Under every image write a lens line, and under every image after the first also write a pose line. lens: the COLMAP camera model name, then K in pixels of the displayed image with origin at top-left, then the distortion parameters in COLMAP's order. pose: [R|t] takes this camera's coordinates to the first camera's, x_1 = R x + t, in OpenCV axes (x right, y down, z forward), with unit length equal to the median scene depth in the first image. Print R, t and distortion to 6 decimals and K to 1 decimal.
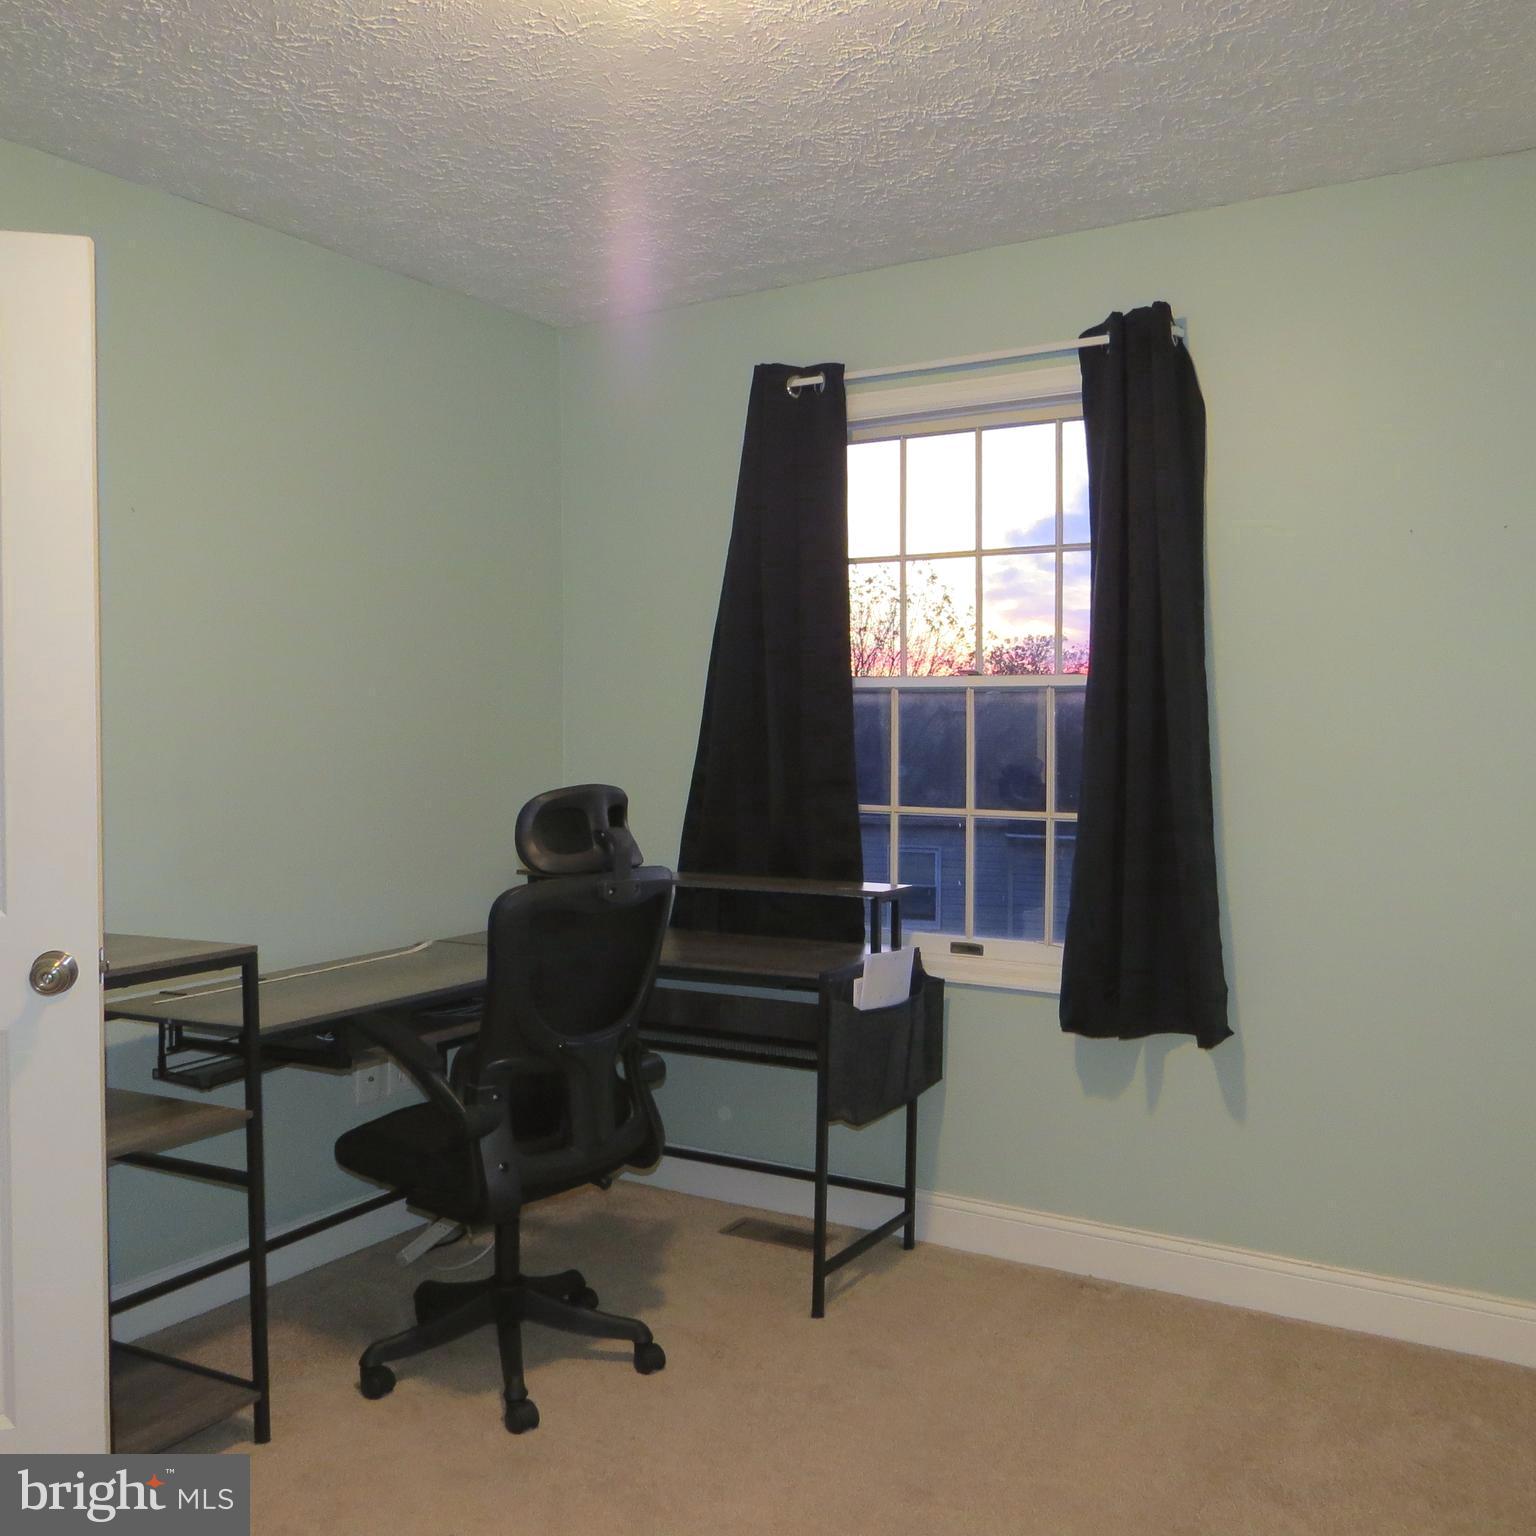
lens RADIAL K [[1476.9, 0, 765.5], [0, 1476.9, 757.9], [0, 0, 1]] dist [0.004914, 0.000000]
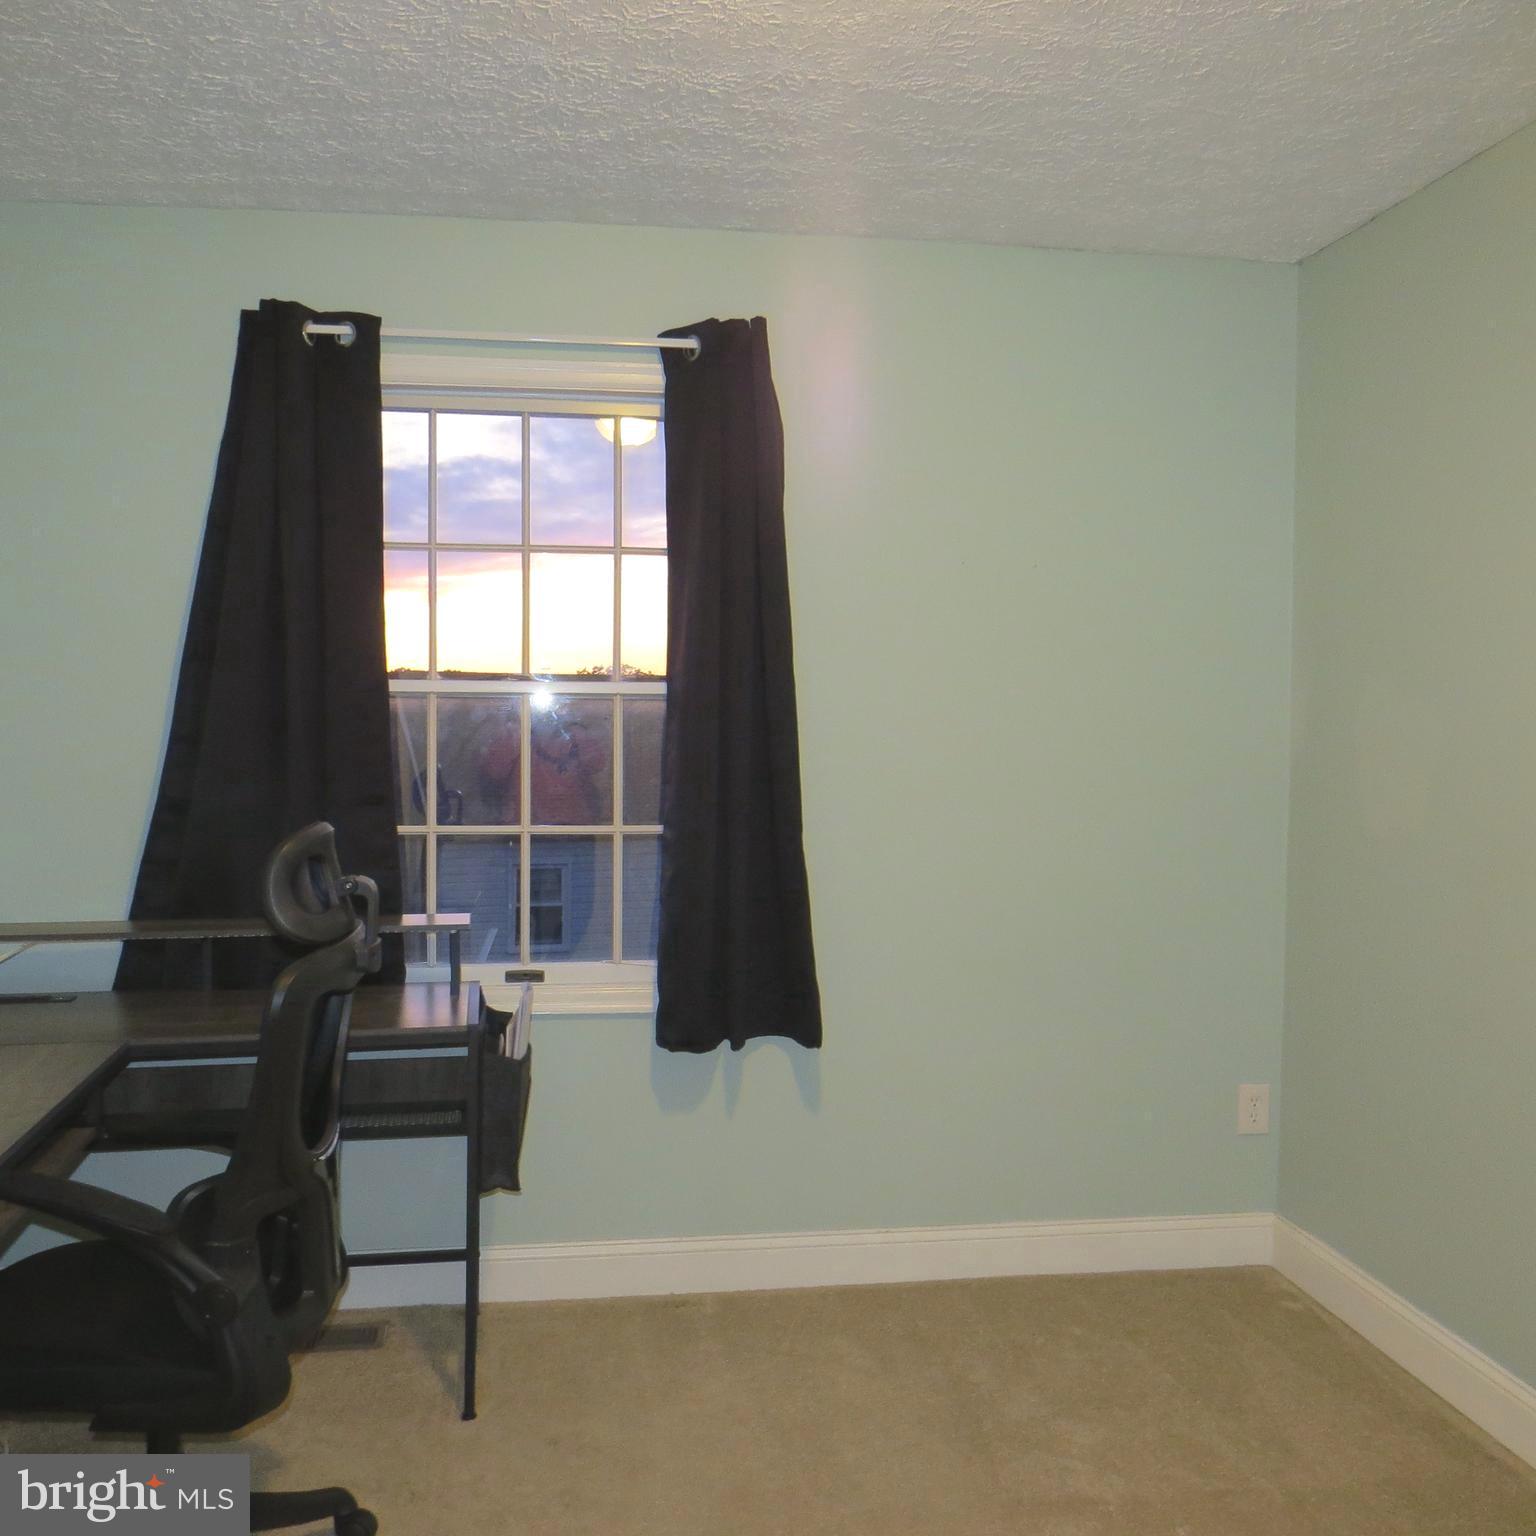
lens RADIAL K [[1476.9, 0, 767.3], [0, 1476.9, 761.8], [0, 0, 1]] dist [0.004914, 0.000000]
pose [[0.766129, -0.011408, 0.642585, -0.340458], [0.015162, 0.999885, -0.000327, -0.002473], [-0.642508, 0.009993, 0.766214, 0.197421]]
